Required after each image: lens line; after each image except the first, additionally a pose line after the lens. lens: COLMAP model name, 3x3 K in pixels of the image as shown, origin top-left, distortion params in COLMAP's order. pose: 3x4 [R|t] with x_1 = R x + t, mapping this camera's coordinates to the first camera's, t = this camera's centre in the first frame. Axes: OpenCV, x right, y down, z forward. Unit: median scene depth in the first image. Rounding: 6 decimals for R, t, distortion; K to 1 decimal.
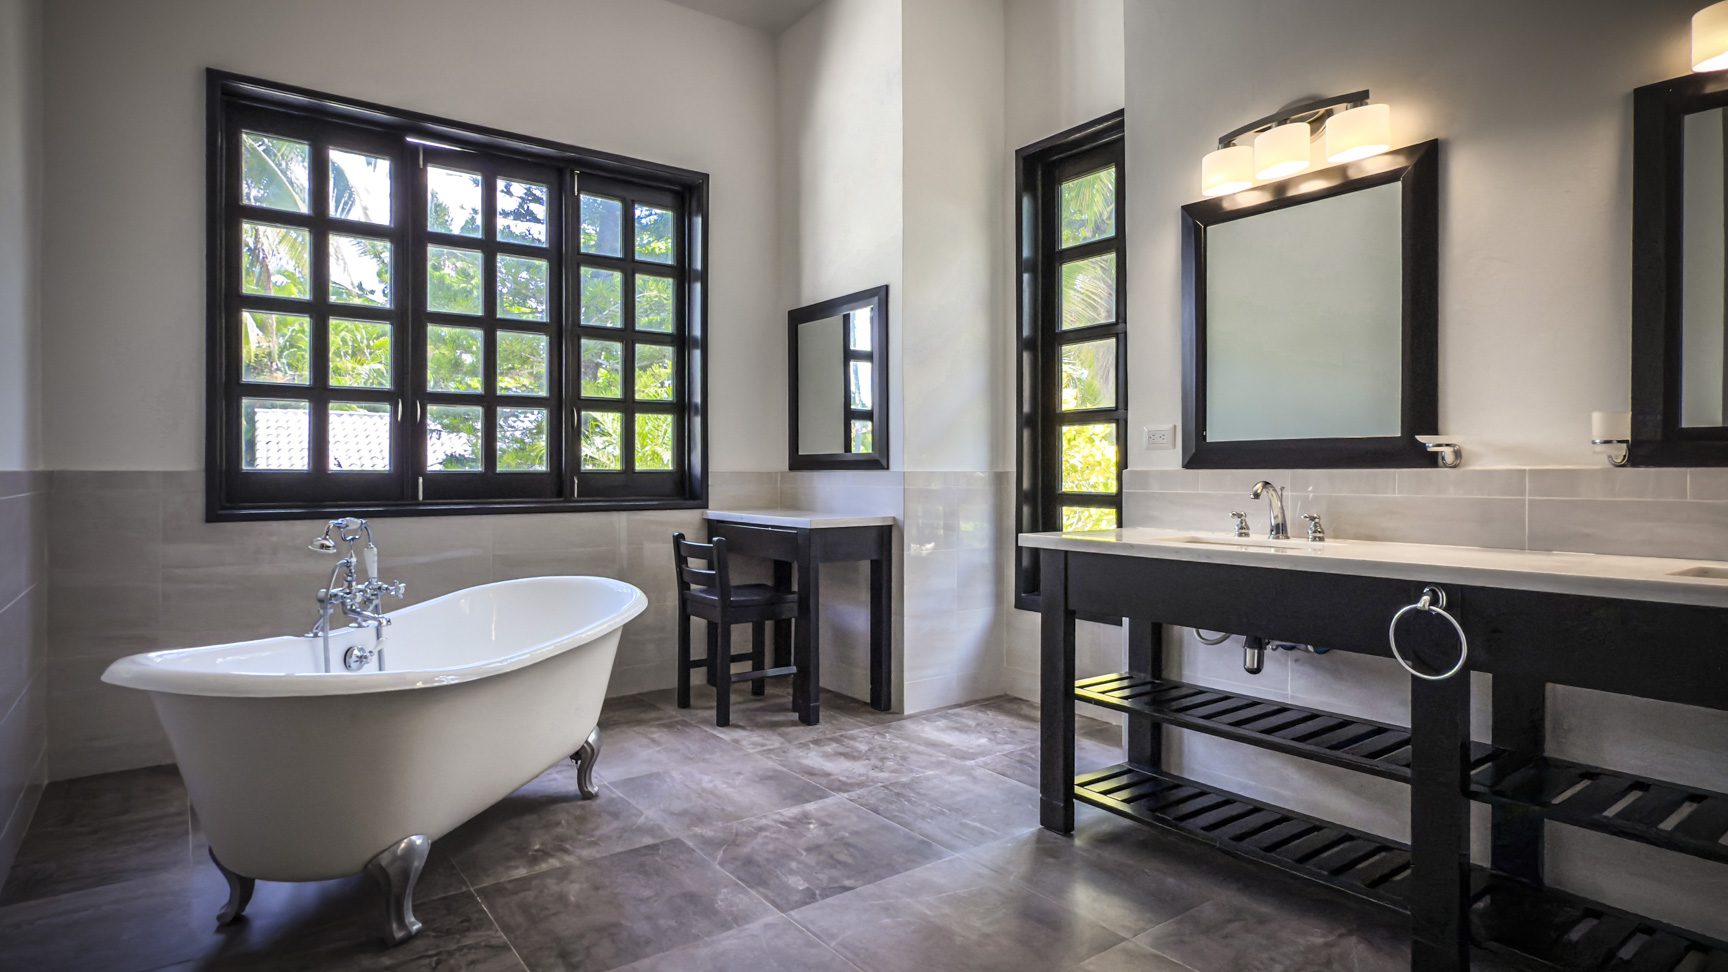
lens RADIAL K [[935.2, 0, 880.9], [0, 935.2, 483.5], [0, 0, 1]] dist [-0.013892, -0.000831]
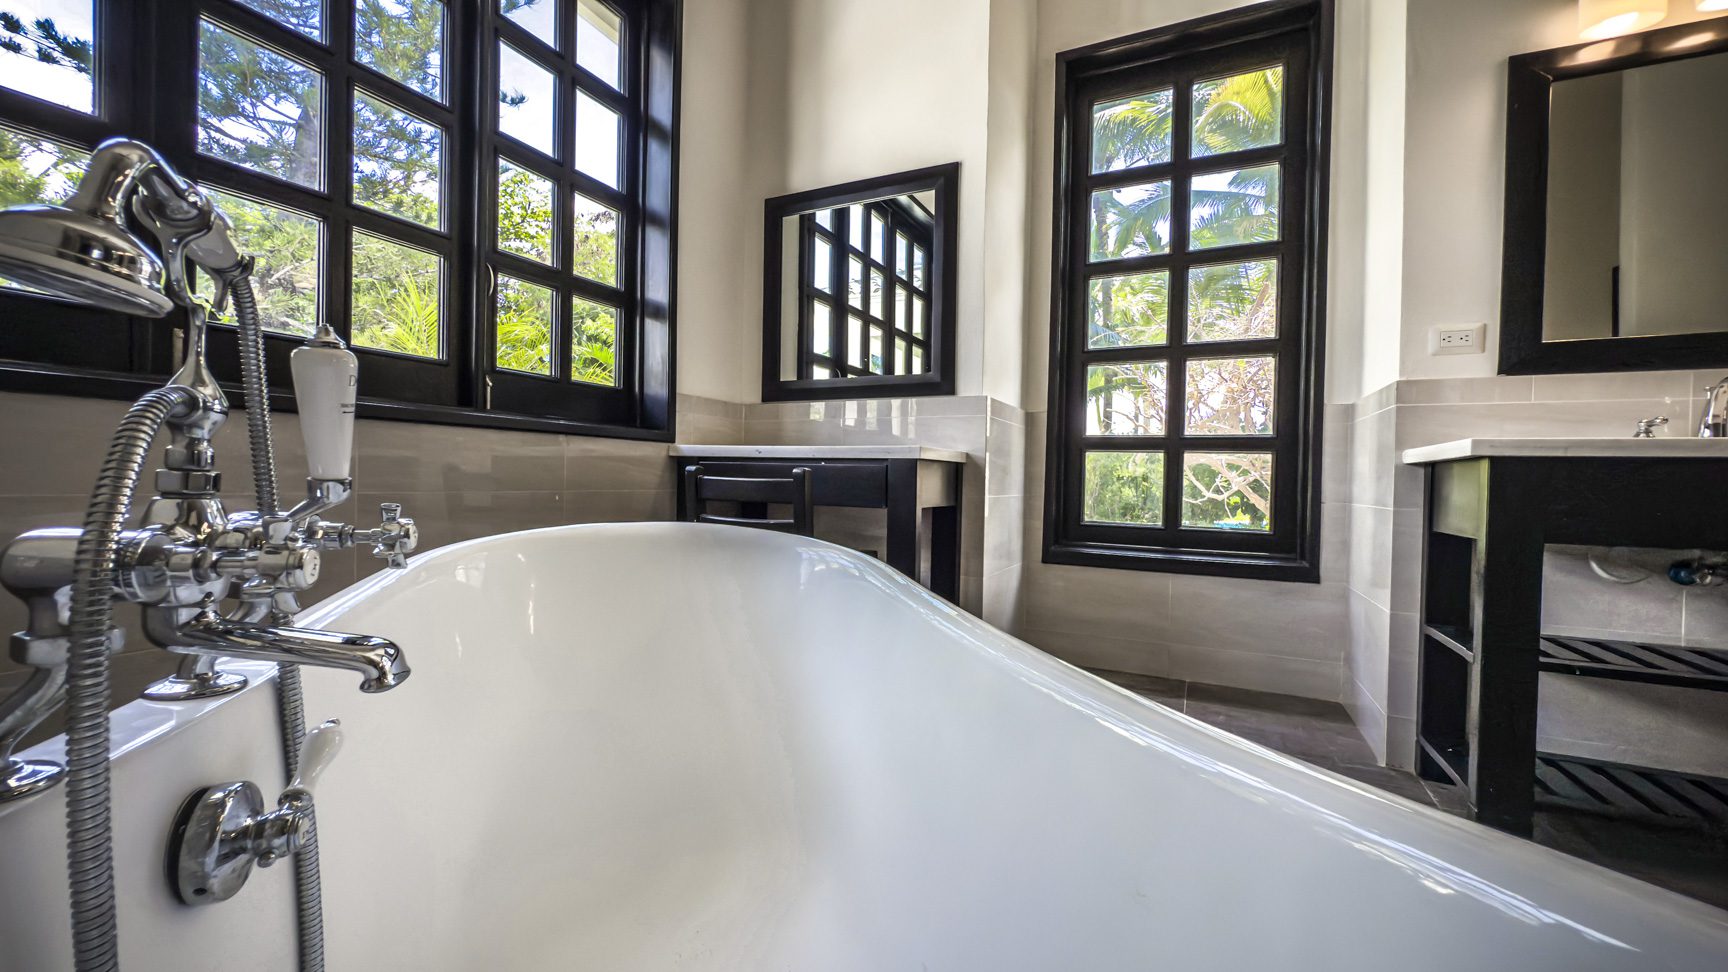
lens RADIAL K [[689.4, 0, 870.9], [0, 689.4, 487.5], [0, 0, 1]] dist [-0.003915, -0.000229]
pose [[0.889215, 0.011870, 0.457336, -0.320471], [-0.014128, 0.999899, 0.001516, 0.064106], [-0.457272, -0.007809, 0.889293, 0.499324]]
